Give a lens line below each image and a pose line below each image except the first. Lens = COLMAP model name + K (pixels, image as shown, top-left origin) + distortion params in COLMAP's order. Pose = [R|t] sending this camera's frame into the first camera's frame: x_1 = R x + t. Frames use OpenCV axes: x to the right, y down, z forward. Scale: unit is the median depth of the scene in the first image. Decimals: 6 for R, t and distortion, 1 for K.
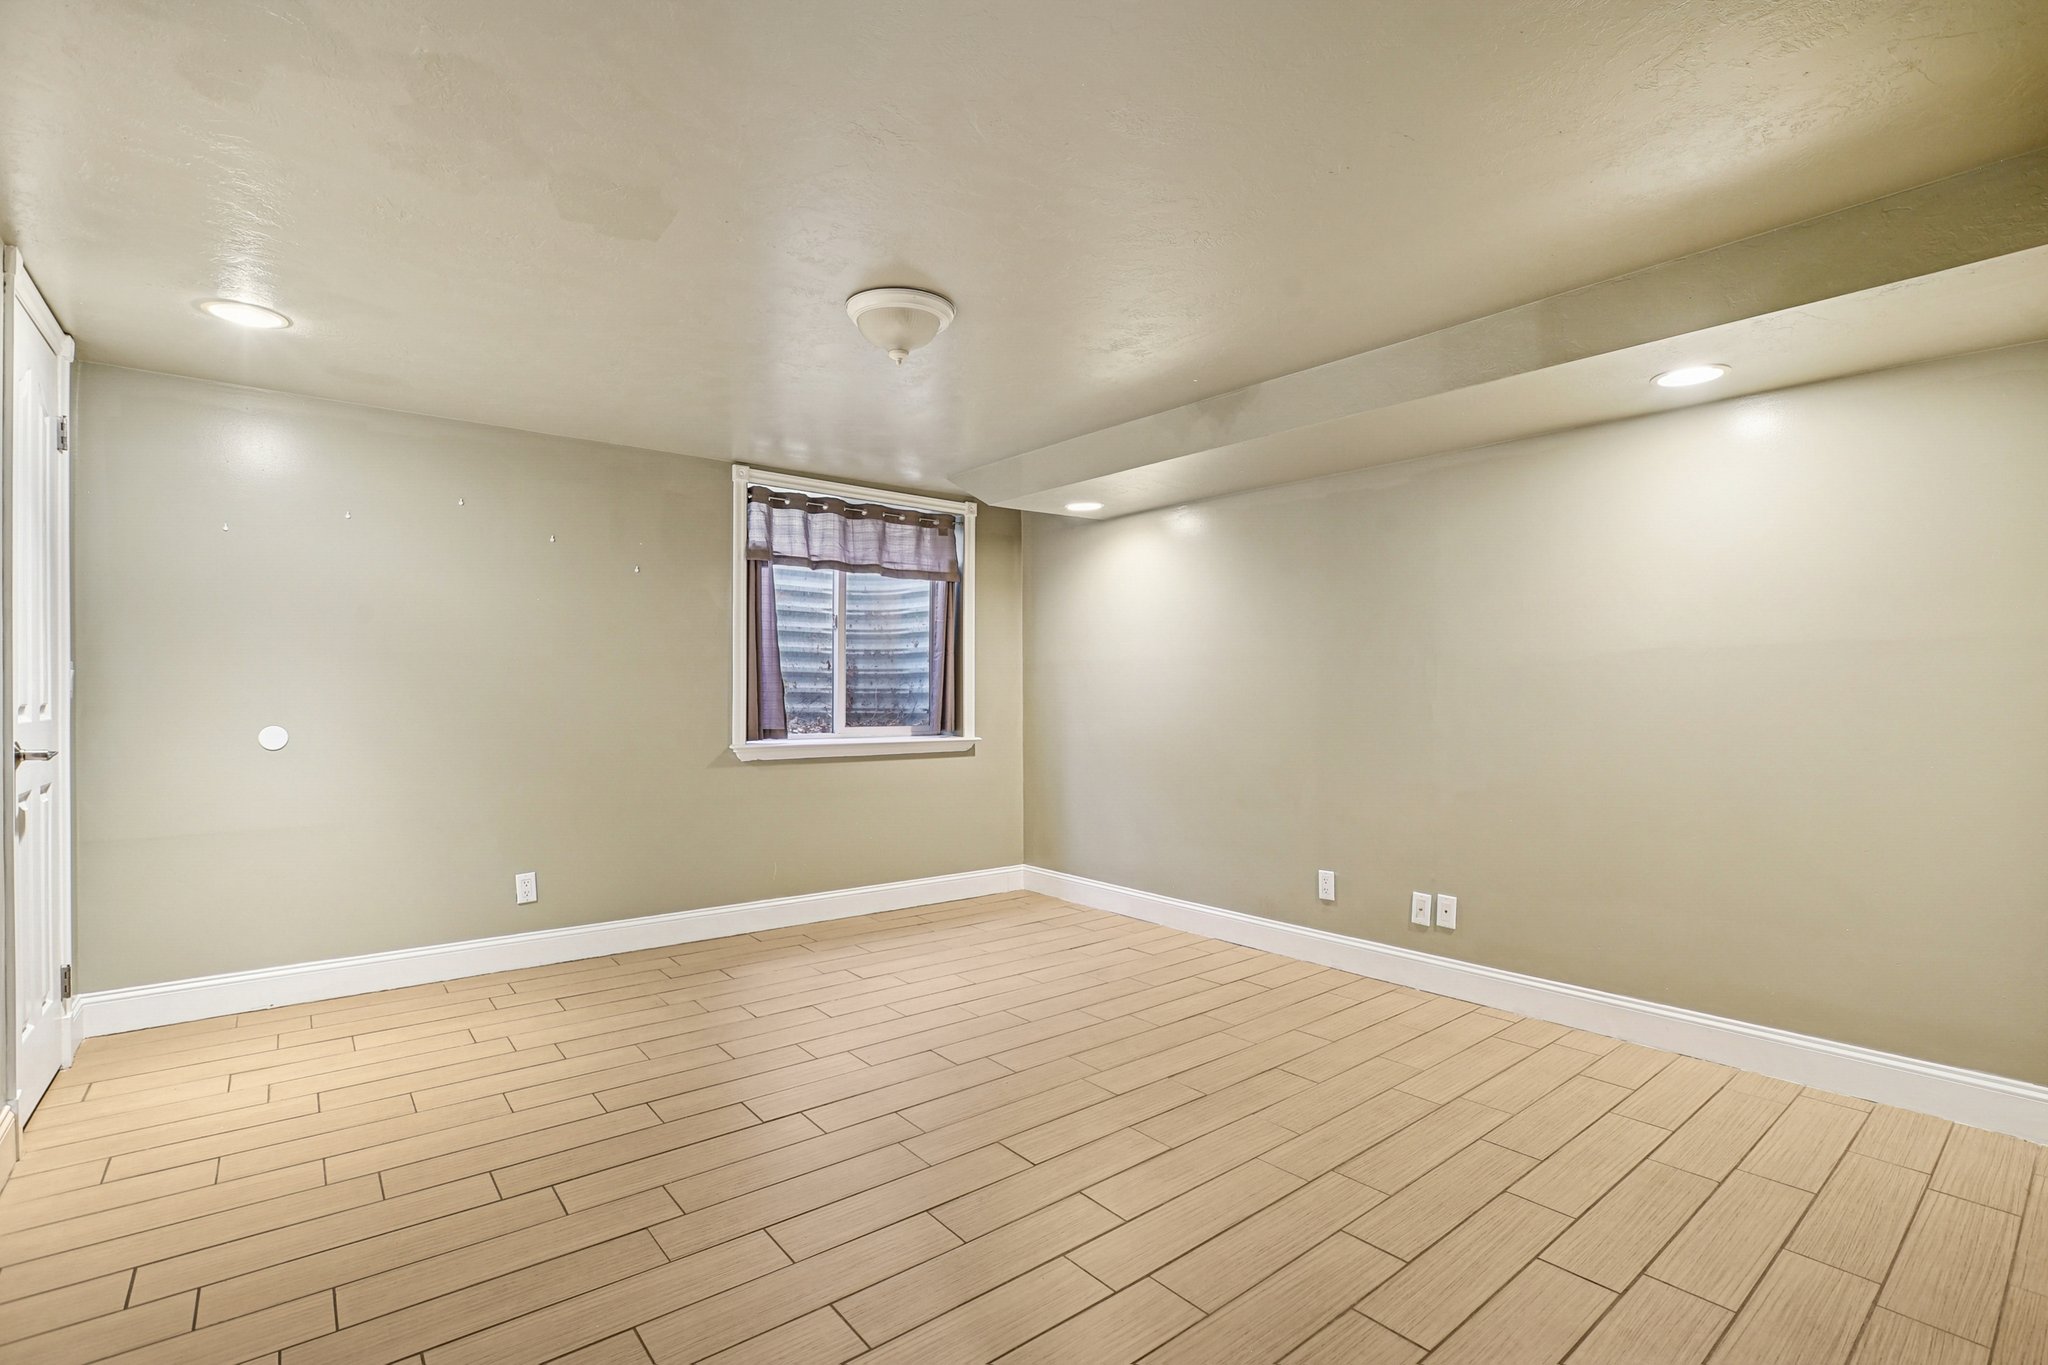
lens RADIAL K [[943.2, 0, 1035.6], [0, 943.2, 693.3], [0, 0, 1]] dist [-0.040233, 0.005394]
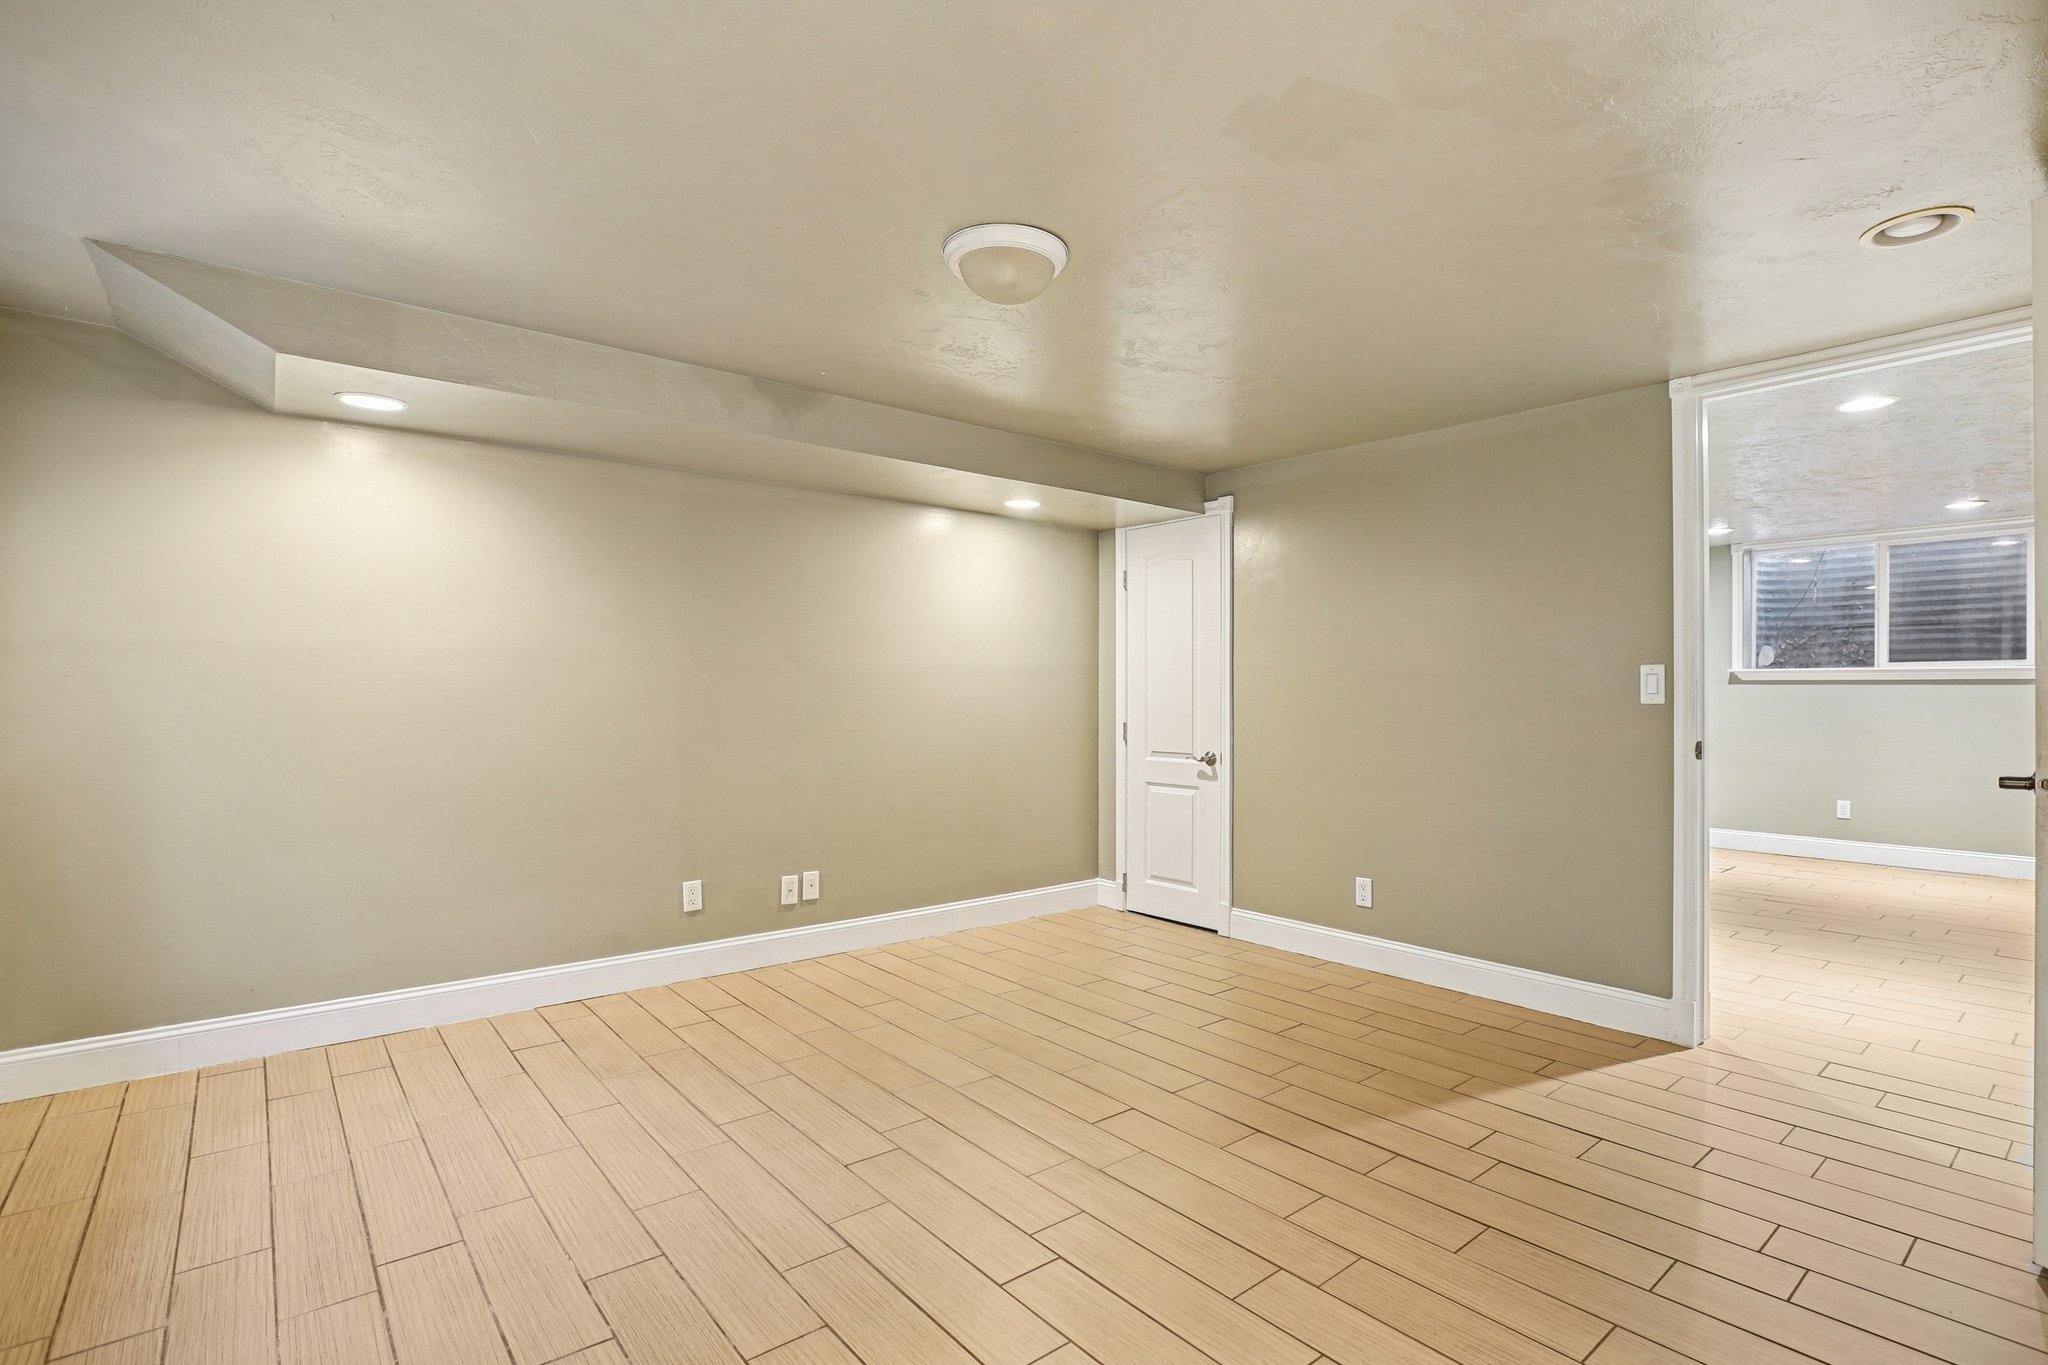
lens RADIAL K [[1022.5, 0, 1022.6], [0, 1022.5, 687.2], [0, 0, 1]] dist [-0.019168, 0.008096]
pose [[-0.018422, 0.009251, 0.999788, -0.638644], [-0.006124, 0.999937, -0.009365, -0.001116], [-0.999812, -0.006295, -0.018364, 0.587335]]
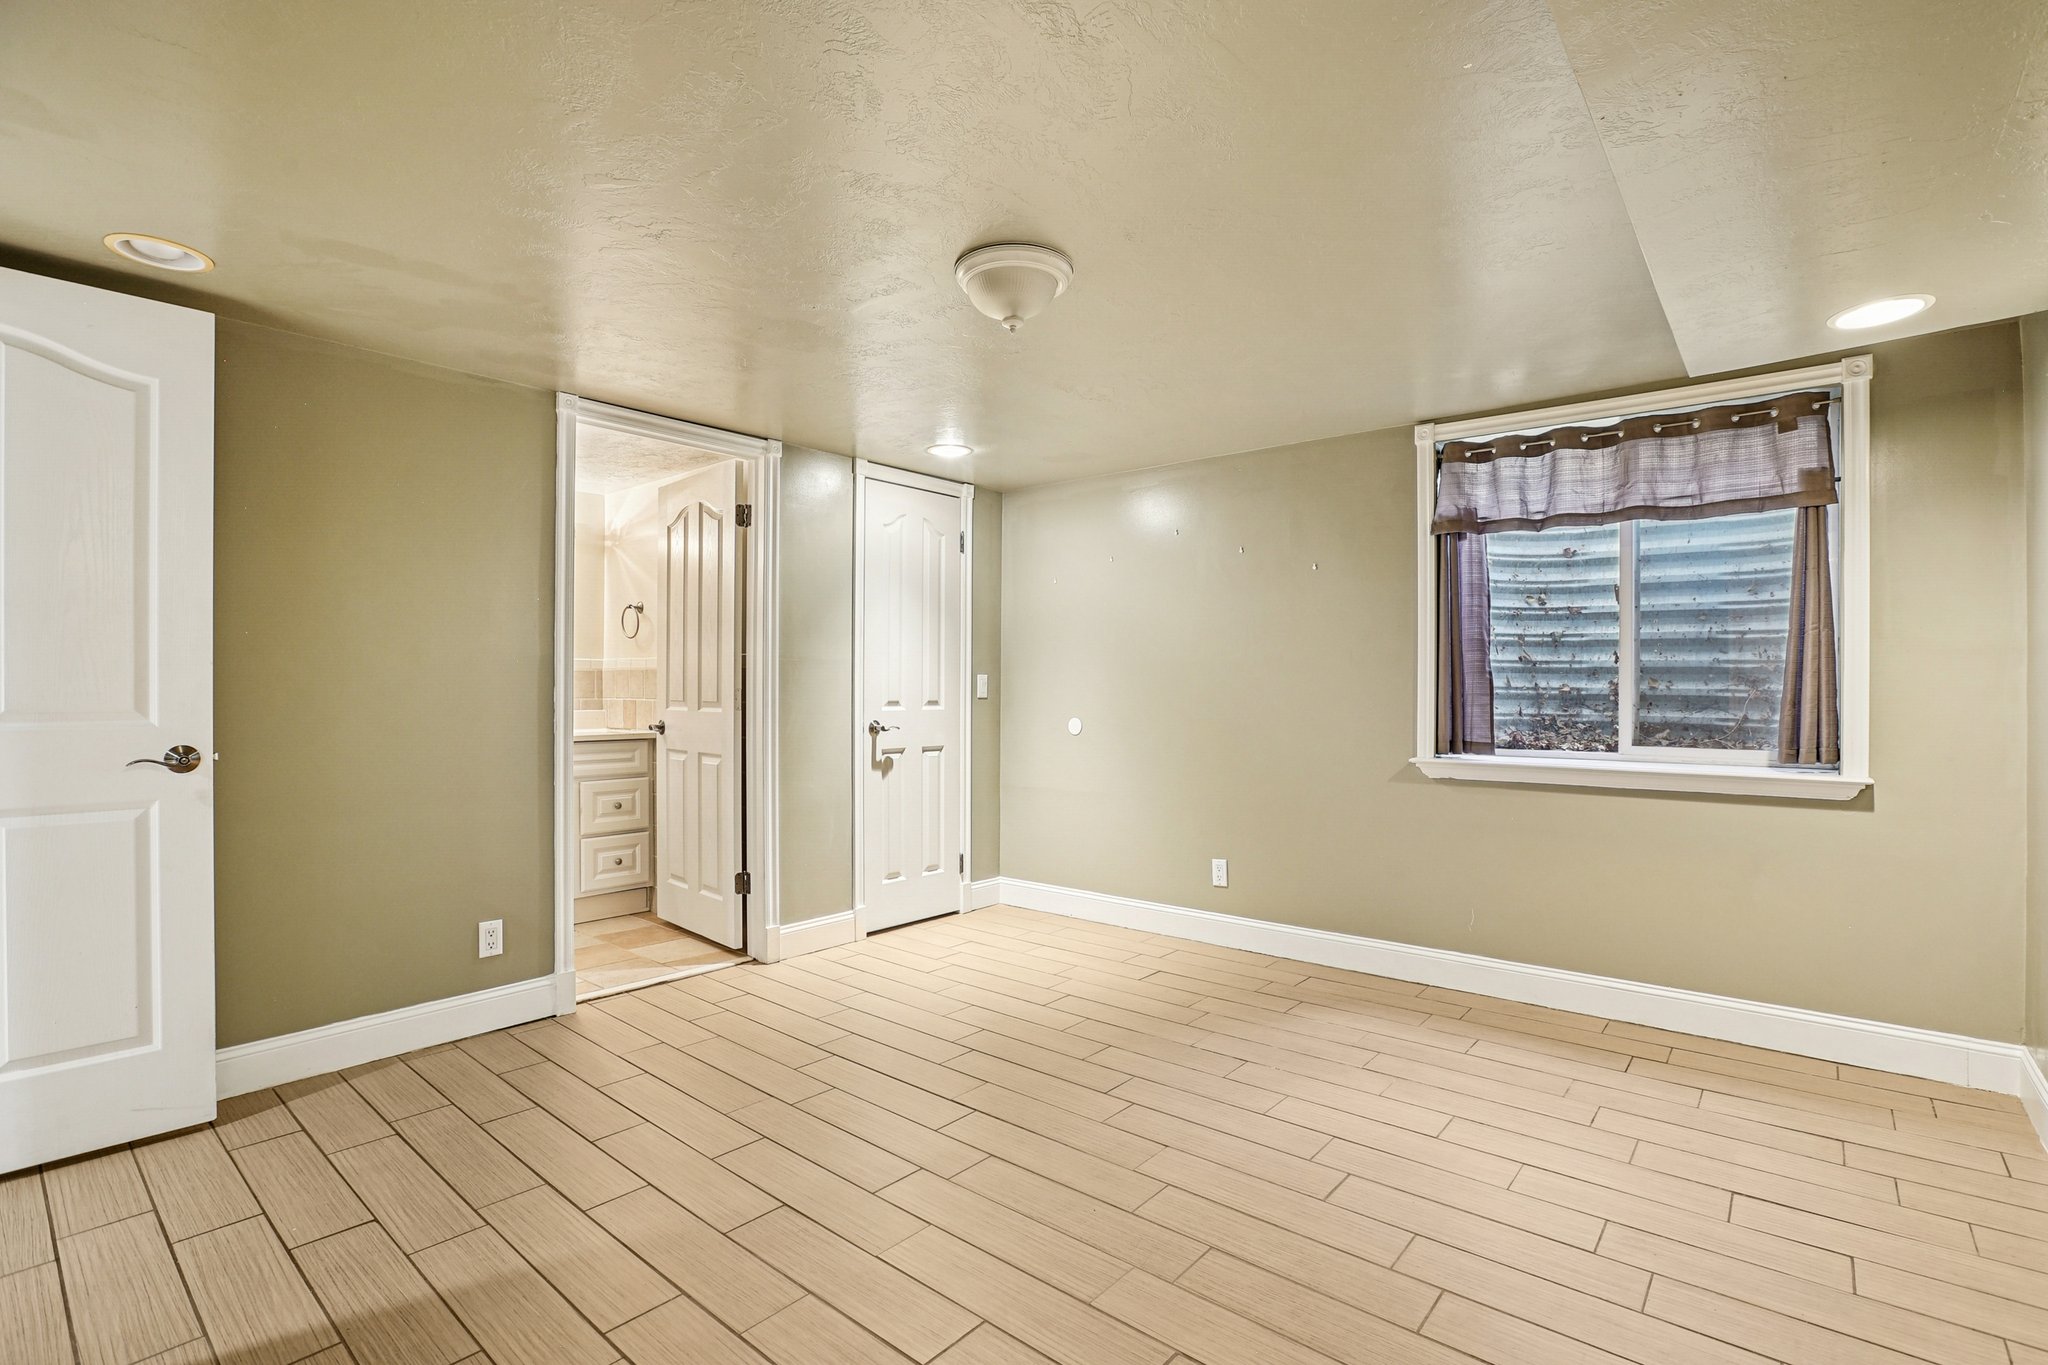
lens RADIAL K [[943.2, 0, 1041.1], [0, 943.2, 686.3], [0, 0, 1]] dist [-0.040233, 0.005394]
pose [[0.196266, -0.005452, -0.980536, 0.435075], [-0.002187, 0.999980, -0.005997, -0.003209], [0.980548, 0.003321, 0.196250, 0.497710]]
